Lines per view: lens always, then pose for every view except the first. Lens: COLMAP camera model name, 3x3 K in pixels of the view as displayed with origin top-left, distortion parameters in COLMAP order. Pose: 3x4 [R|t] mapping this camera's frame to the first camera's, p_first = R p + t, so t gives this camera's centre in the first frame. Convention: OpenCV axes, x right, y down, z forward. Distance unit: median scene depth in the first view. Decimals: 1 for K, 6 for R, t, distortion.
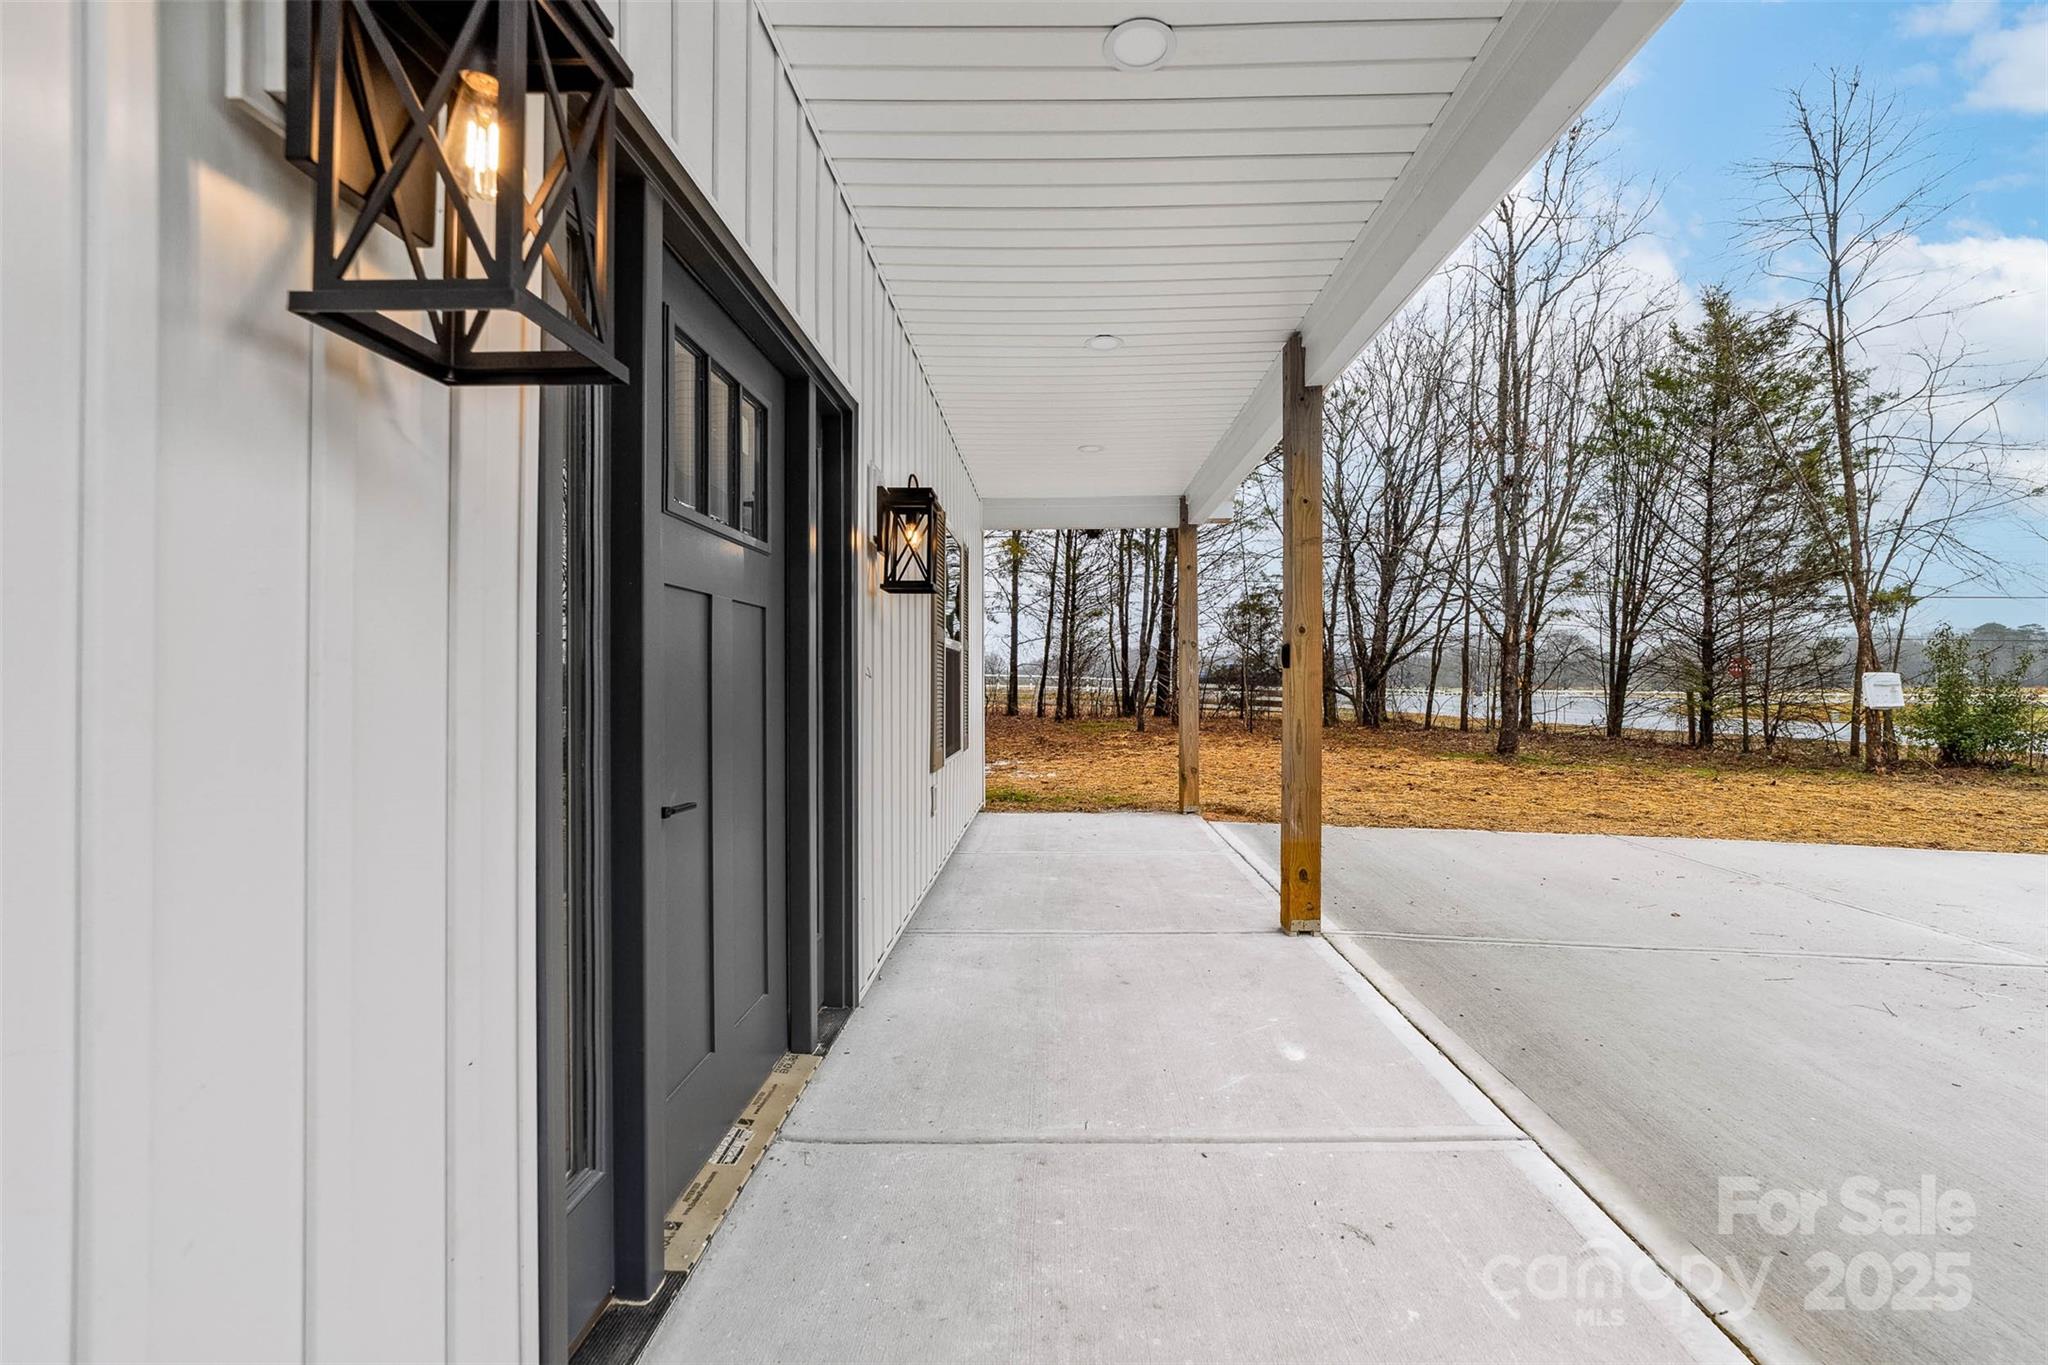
lens RADIAL K [[783.2, 0, 1017.3], [0, 783.2, 672.5], [0, 0, 1]] dist [-0.006765, 0.000433]
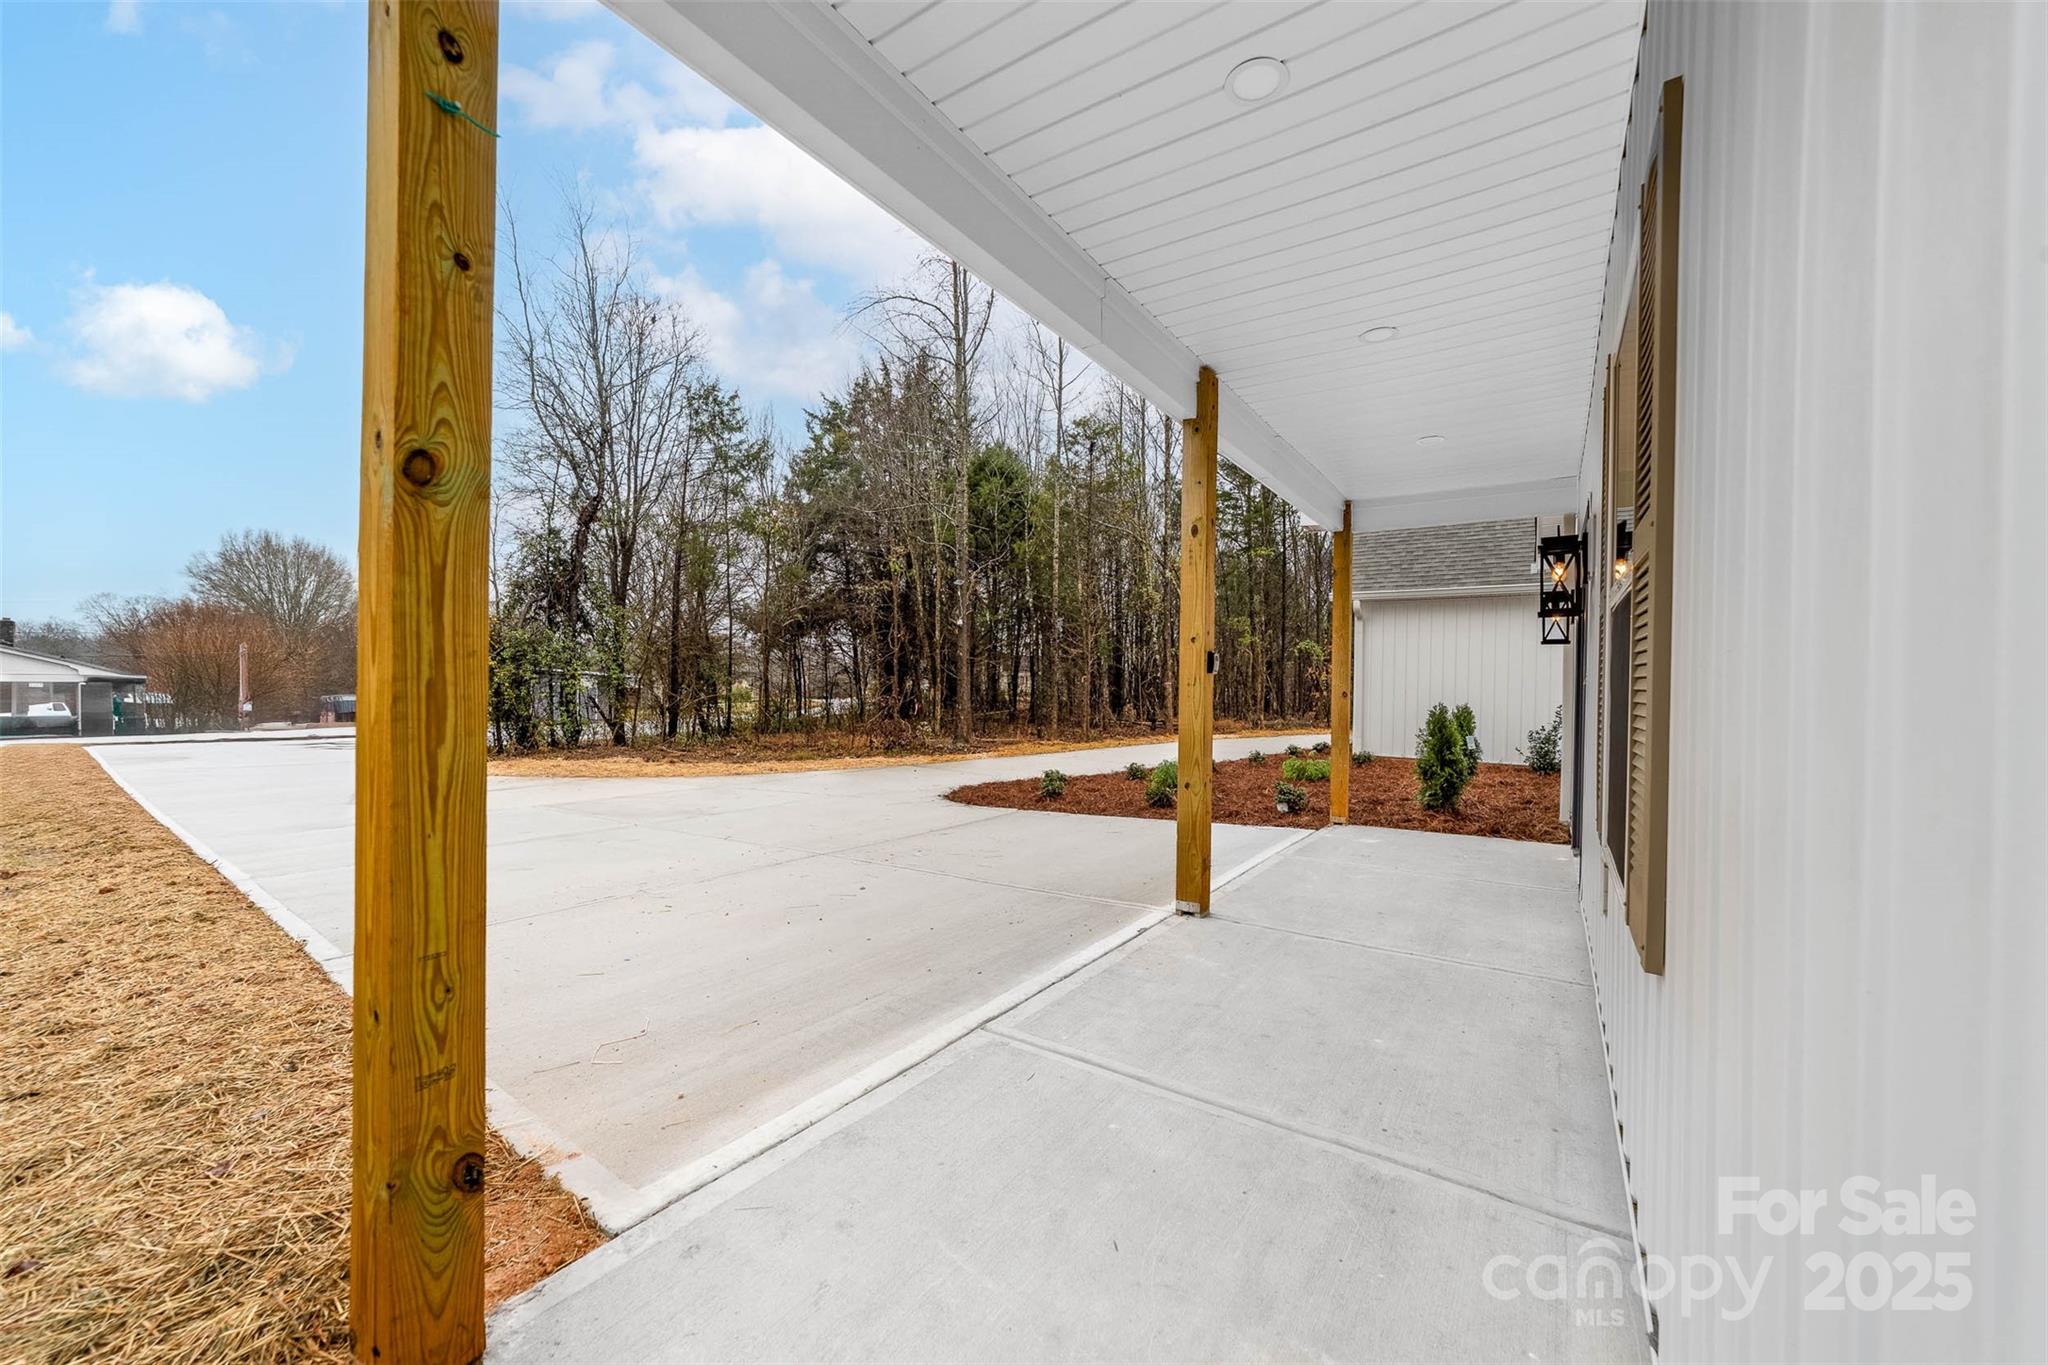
lens RADIAL K [[783.2, 0, 1017.3], [0, 783.2, 672.5], [0, 0, 1]] dist [-0.006765, 0.000433]
pose [[-0.849292, 0.007774, 0.527866, -0.052036], [-0.006840, 0.999646, -0.025727, -0.008324], [-0.527879, -0.025460, -0.848938, 2.290569]]
